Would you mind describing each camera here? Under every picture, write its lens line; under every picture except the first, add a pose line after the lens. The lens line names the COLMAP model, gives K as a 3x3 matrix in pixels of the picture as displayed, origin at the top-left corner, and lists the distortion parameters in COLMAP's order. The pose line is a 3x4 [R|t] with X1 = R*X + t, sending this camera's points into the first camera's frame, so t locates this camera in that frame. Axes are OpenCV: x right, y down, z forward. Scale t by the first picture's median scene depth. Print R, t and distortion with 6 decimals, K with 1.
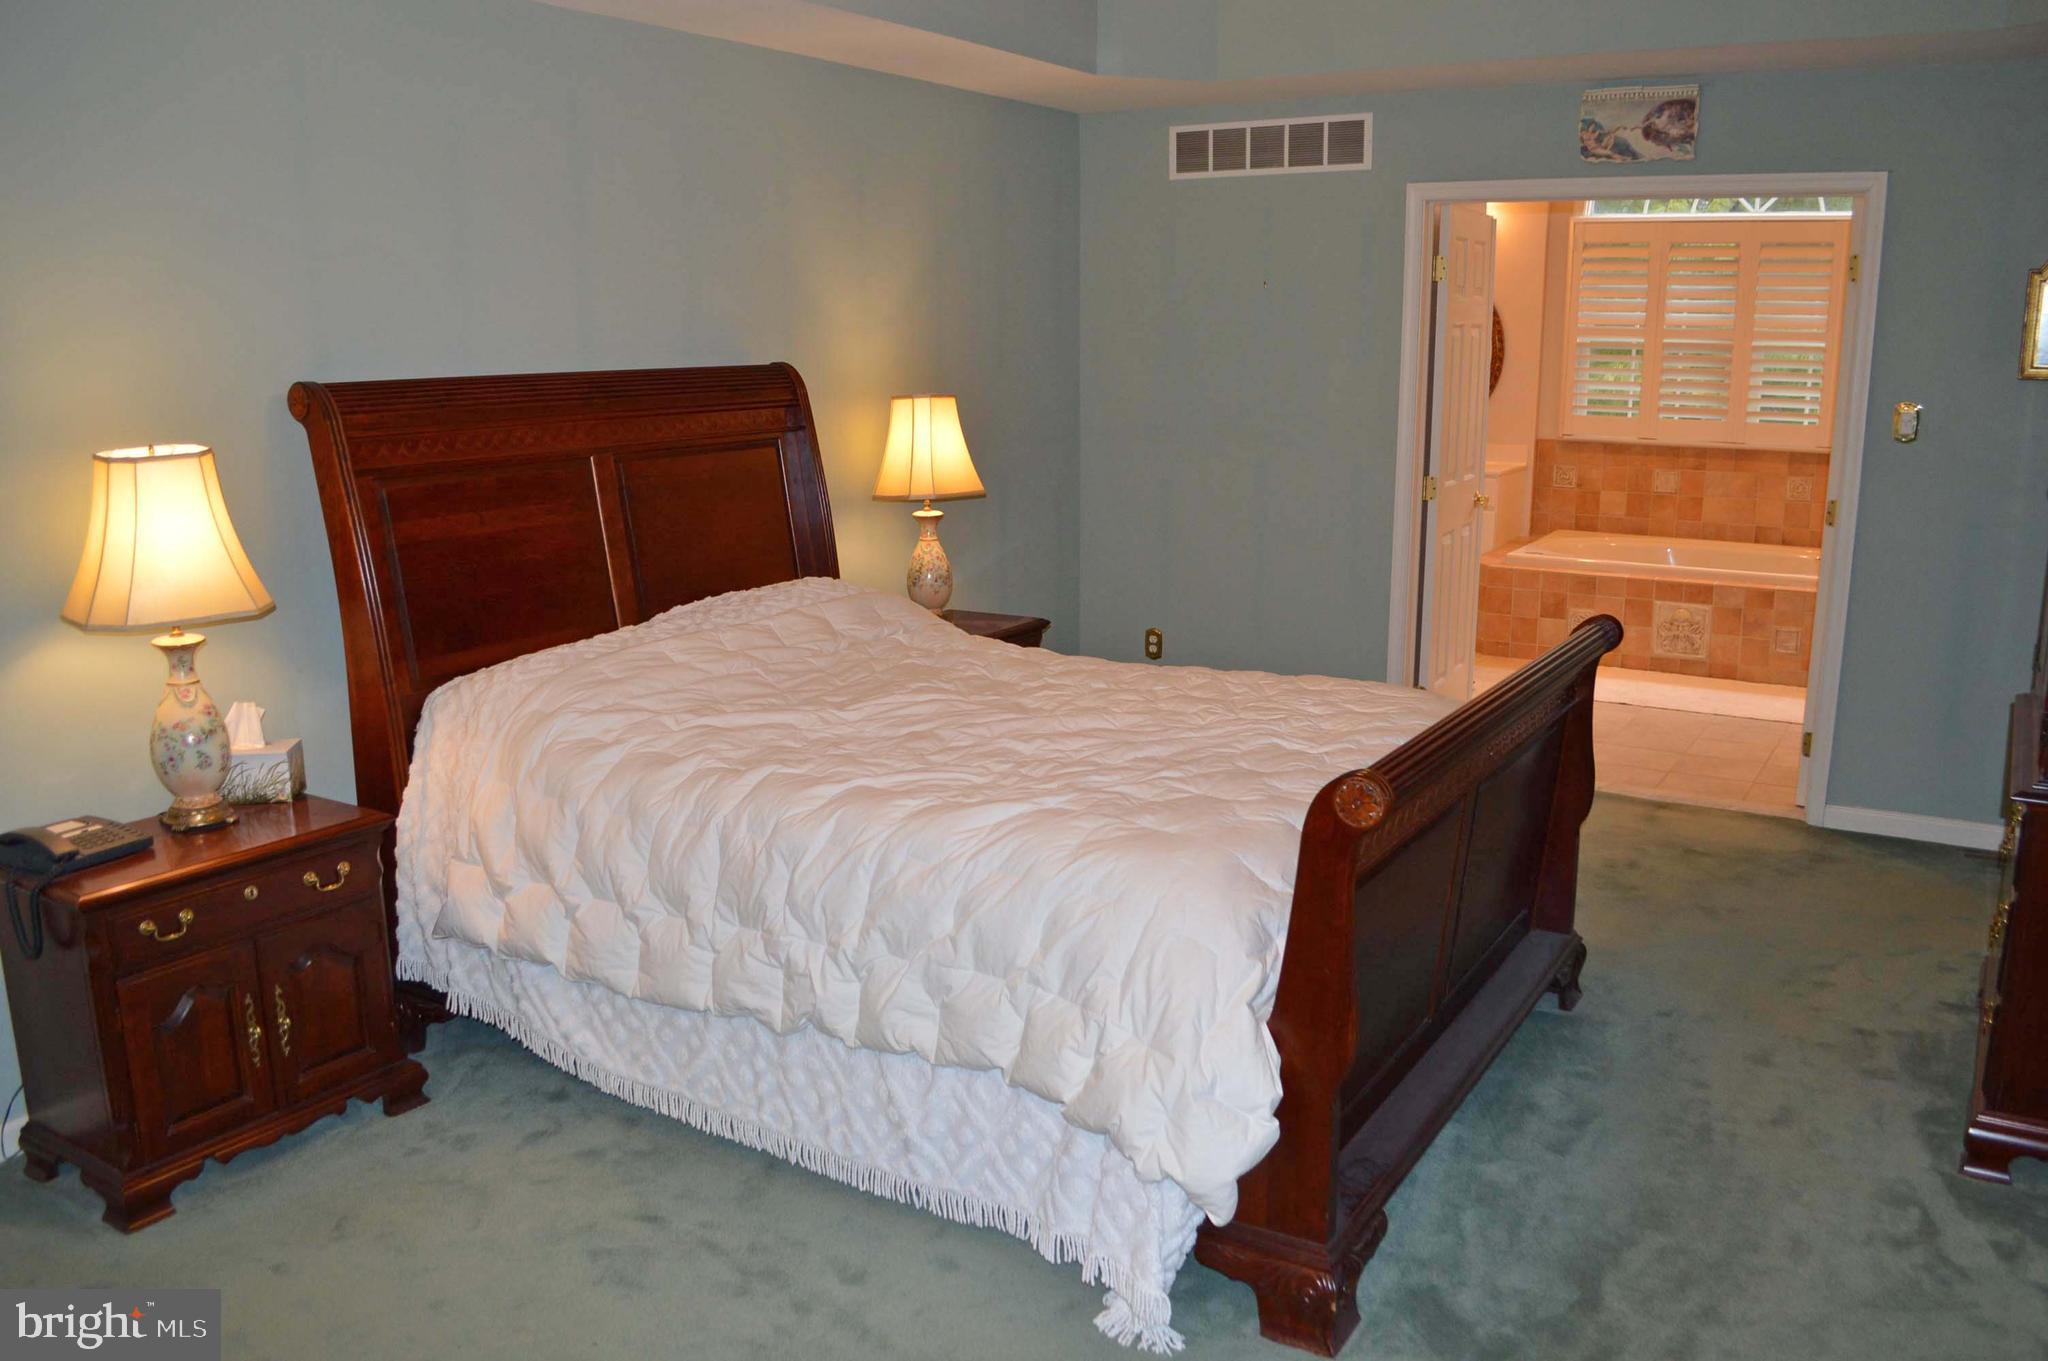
lens RADIAL K [[1636.4, 0, 1024.0], [0, 1636.4, 680.5], [0, 0, 1]] dist [-0.076130, -0.006182]
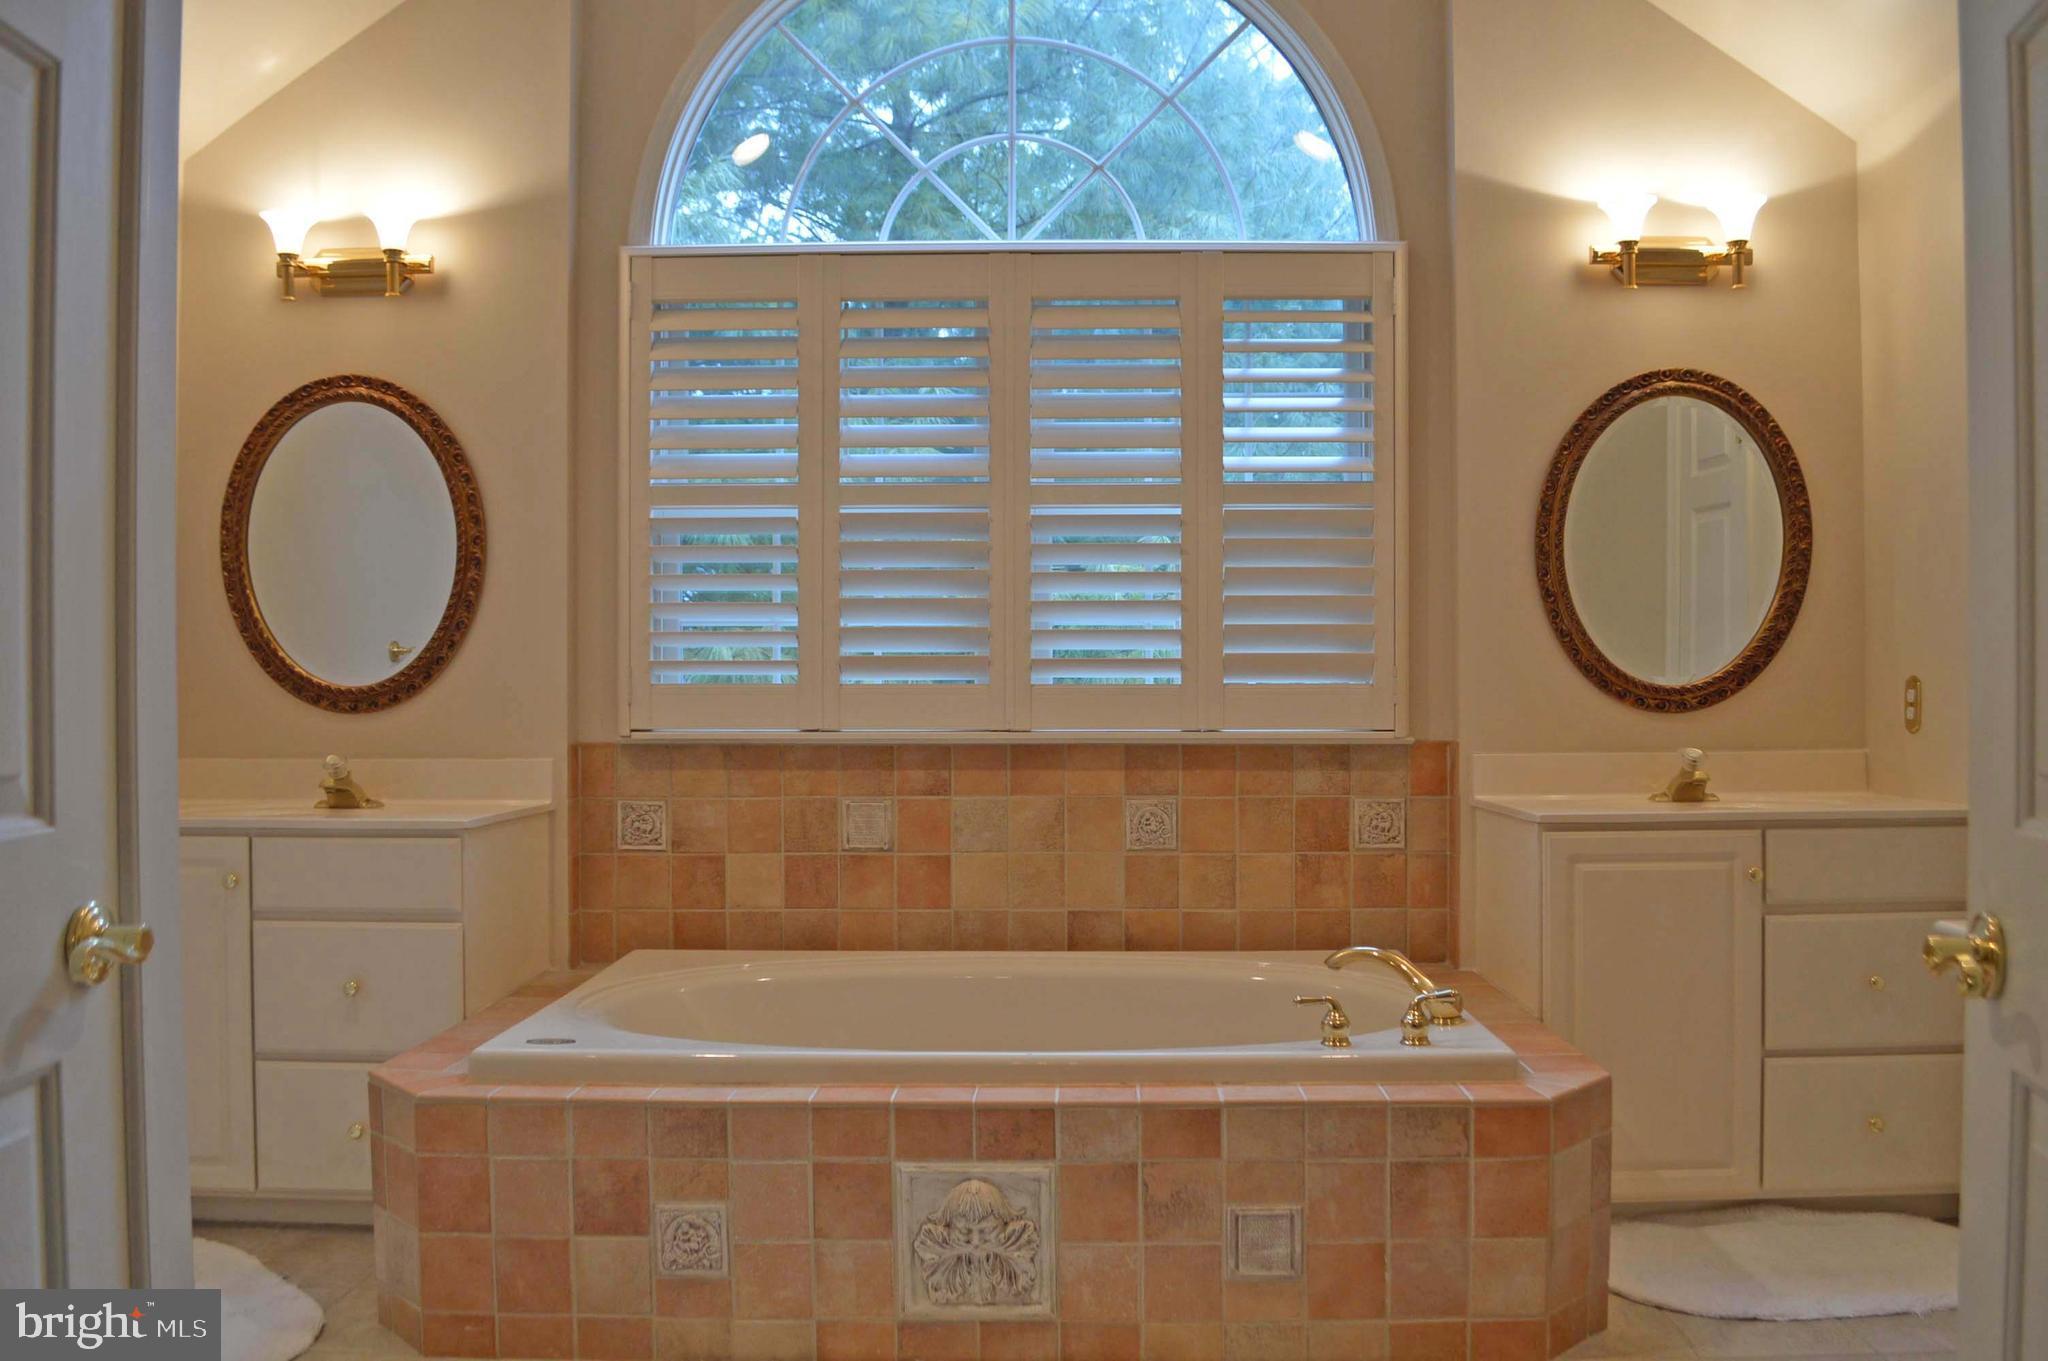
lens RADIAL K [[1636.4, 0, 1024.0], [0, 1636.4, 680.5], [0, 0, 1]] dist [-0.076130, -0.006182]
pose [[0.869624, 0.001033, 0.493713, 0.219023], [0.109495, 0.974692, -0.194902, -0.071400], [-0.481420, 0.223551, 0.847502, 0.605036]]
